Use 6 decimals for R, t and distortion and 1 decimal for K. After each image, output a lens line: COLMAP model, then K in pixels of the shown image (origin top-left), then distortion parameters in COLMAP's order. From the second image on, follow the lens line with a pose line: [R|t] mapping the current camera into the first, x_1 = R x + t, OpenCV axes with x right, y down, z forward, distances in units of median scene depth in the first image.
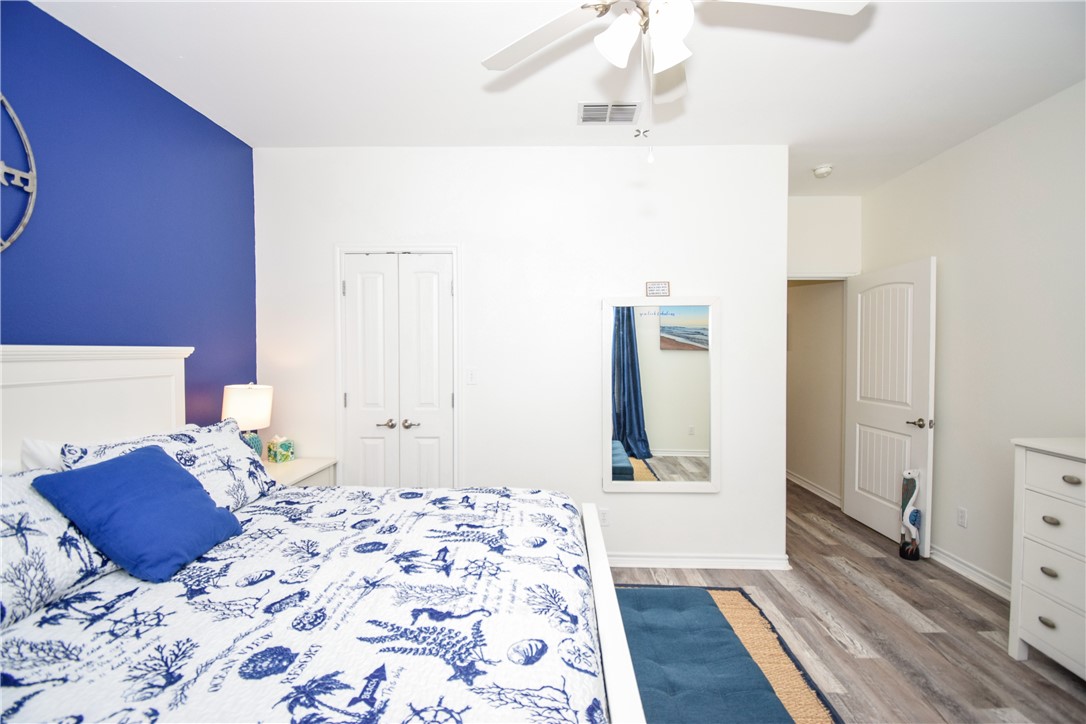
lens RADIAL K [[489.5, 0, 548.4], [0, 489.5, 359.6], [0, 0, 1]] dist [-0.000954, -0.000768]
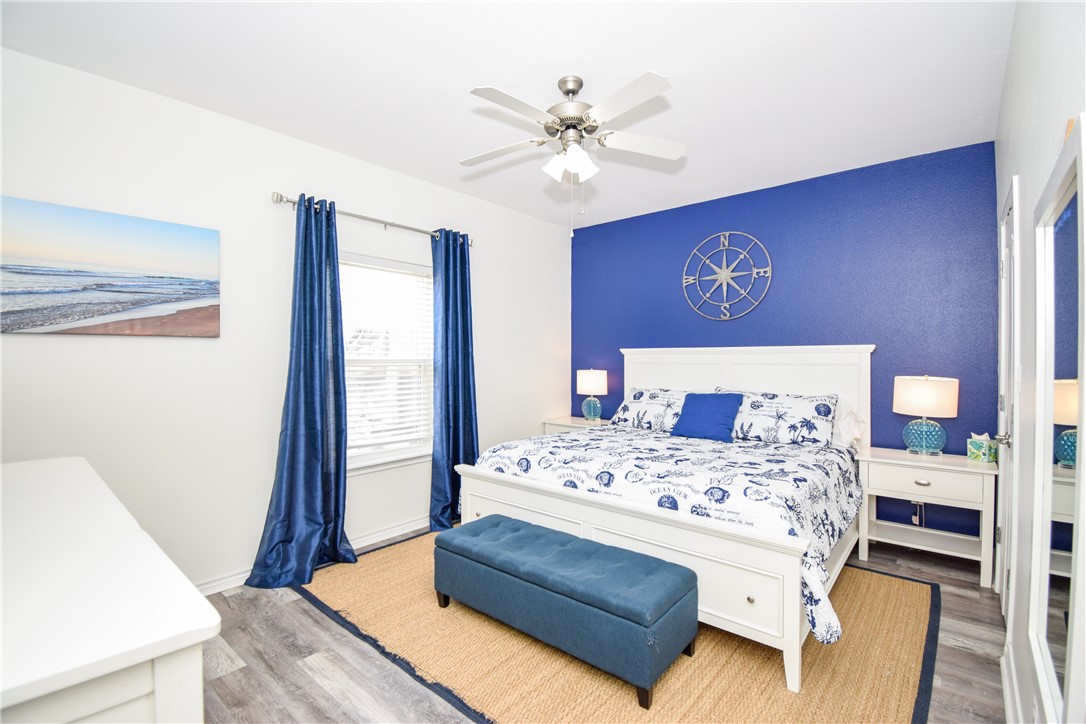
lens RADIAL K [[484.2, 0, 576.4], [0, 484.2, 368.7], [0, 0, 1]] dist [-0.020006, -0.027983]
pose [[-0.607289, 0.004532, -0.794468, 0.953314], [-0.021703, 0.999516, 0.022292, 0.034435], [0.794185, 0.030780, -0.606897, 1.321888]]
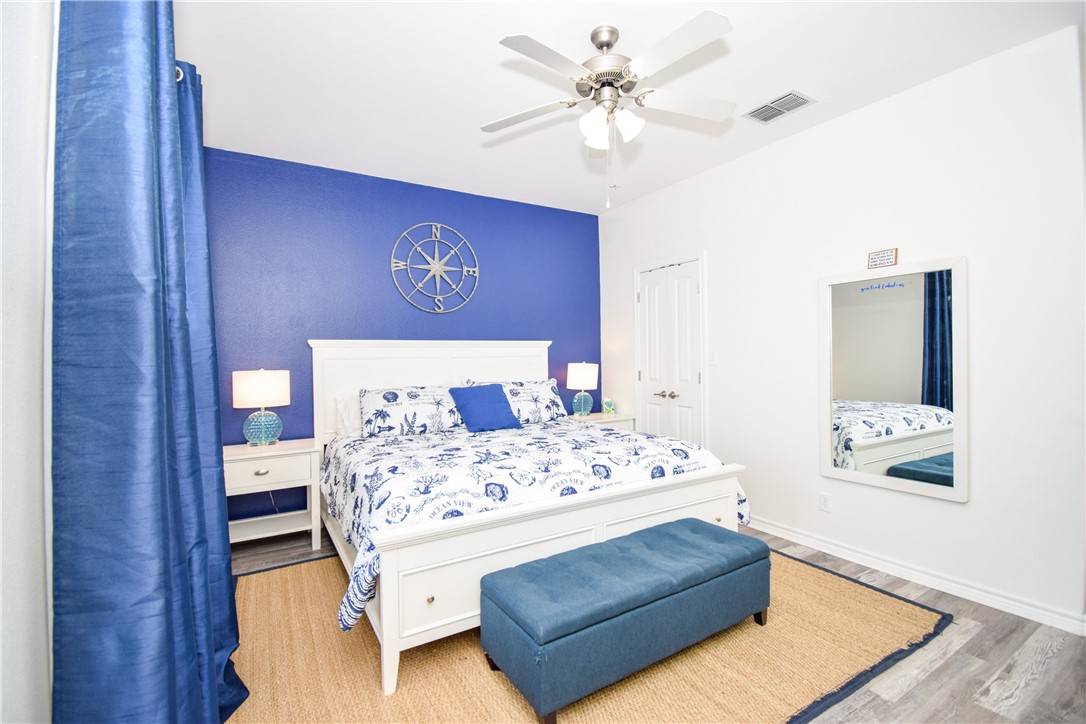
lens RADIAL K [[479.6, 0, 544.8], [0, 479.6, 361.5], [0, 0, 1]] dist [0.020939, -0.026127]
pose [[0.544124, 0.001460, -0.839003, 0.877811], [-0.001844, 0.999998, 0.000544, 0.059005], [0.839003, 0.001251, 0.544126, 0.003823]]
